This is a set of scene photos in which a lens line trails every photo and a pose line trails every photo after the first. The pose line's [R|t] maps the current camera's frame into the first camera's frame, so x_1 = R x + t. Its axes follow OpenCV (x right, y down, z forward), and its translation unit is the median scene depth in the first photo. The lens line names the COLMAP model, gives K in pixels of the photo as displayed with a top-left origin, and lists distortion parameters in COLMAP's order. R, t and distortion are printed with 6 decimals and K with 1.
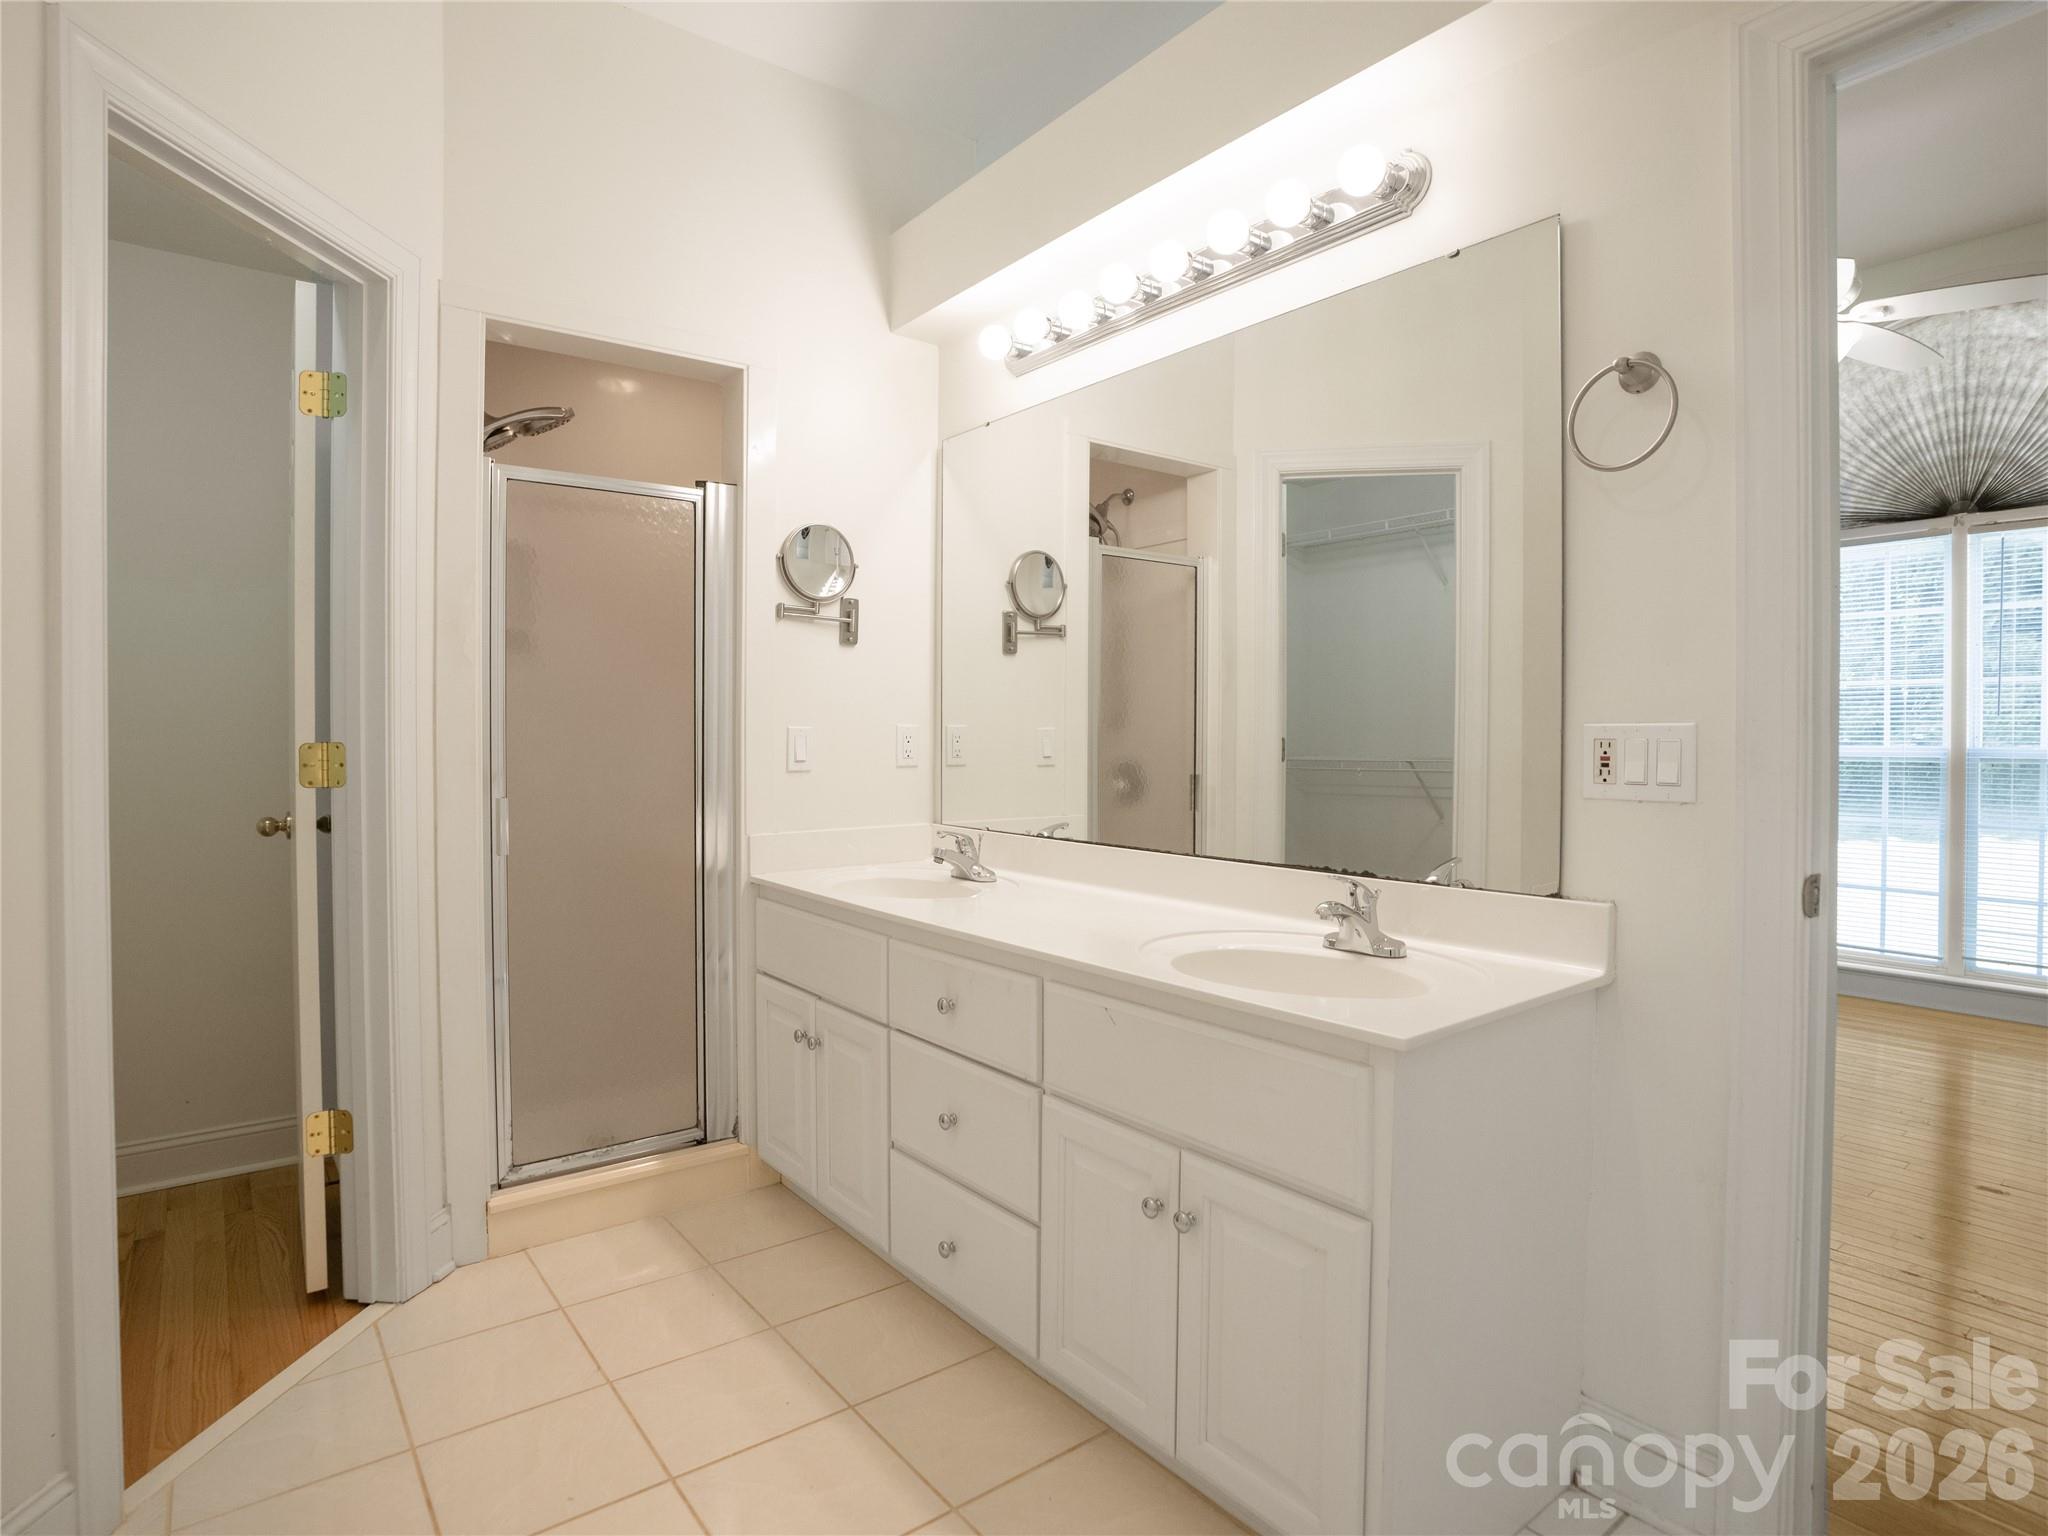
lens RADIAL K [[1132.5, 0, 1024.0], [0, 1132.5, 768.0], [0, 0, 1]] dist [-0.001417, -0.000935]
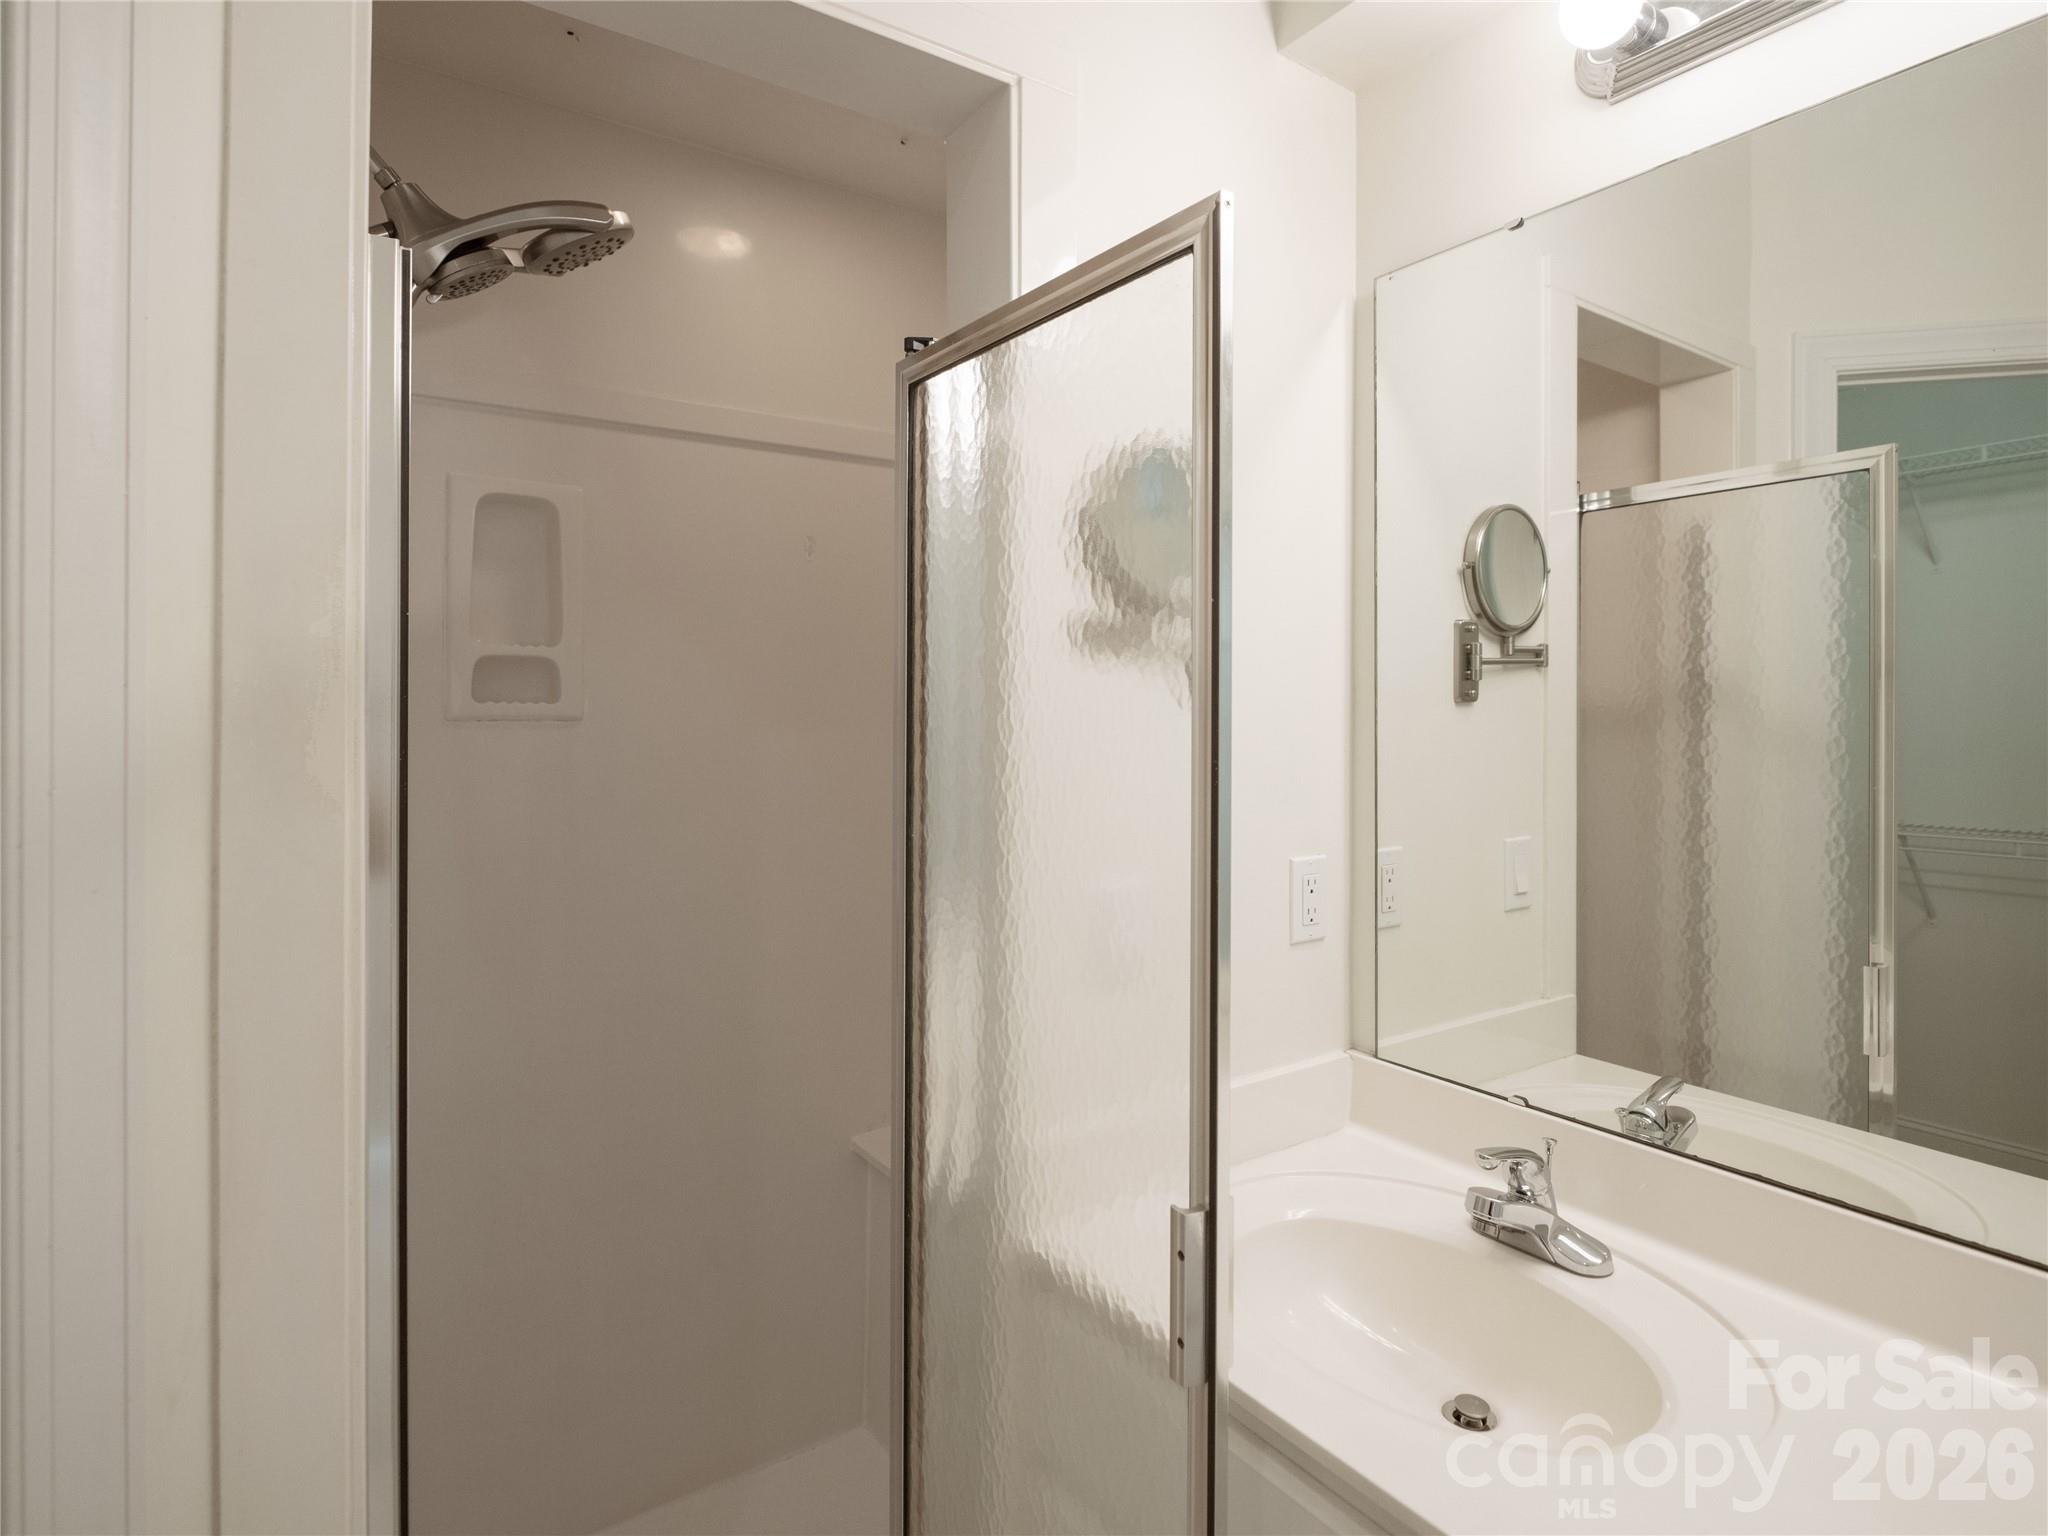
lens RADIAL K [[1055.9, 0, 1032.8], [0, 1055.9, 763.6], [0, 0, 1]] dist [-0.005705, -0.001110]
pose [[0.999447, -0.000932, -0.033245, -0.209238], [0.001933, 0.999546, 0.030067, -0.093475], [0.033201, -0.030115, 0.998995, 0.538115]]
